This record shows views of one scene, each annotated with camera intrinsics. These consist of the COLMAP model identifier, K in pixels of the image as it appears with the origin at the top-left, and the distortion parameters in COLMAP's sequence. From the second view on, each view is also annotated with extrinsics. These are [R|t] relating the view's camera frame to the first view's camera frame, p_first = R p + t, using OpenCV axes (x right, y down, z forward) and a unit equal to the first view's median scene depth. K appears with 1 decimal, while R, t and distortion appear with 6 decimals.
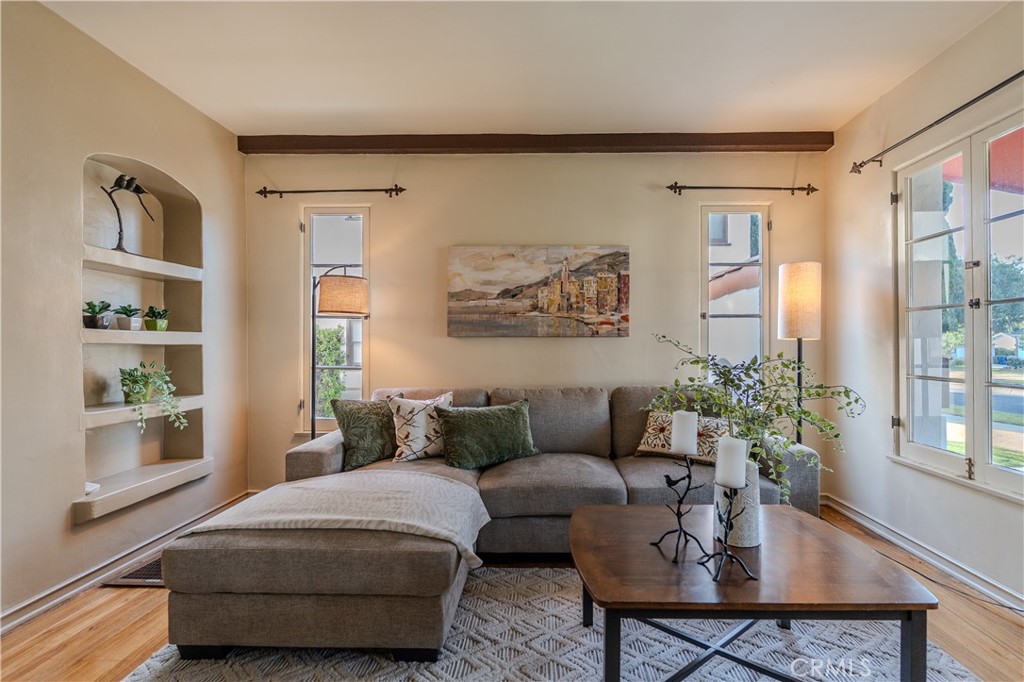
lens RADIAL K [[470.3, 0, 515.6], [0, 470.3, 338.3], [0, 0, 1]] dist [-0.013676, 0.000401]
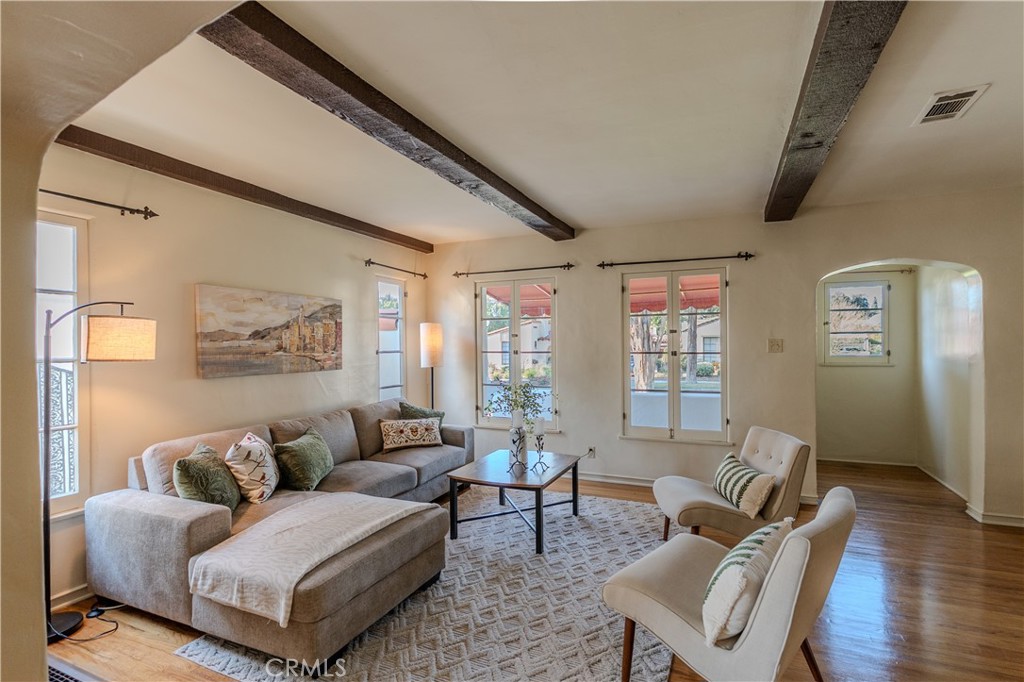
lens RADIAL K [[470.3, 0, 515.6], [0, 470.3, 338.3], [0, 0, 1]] dist [-0.013676, 0.000401]
pose [[0.394920, 0.010204, 0.918659, -0.769566], [-0.001161, 0.999943, -0.010608, -0.076809], [-0.918715, 0.003122, 0.394910, 0.035752]]
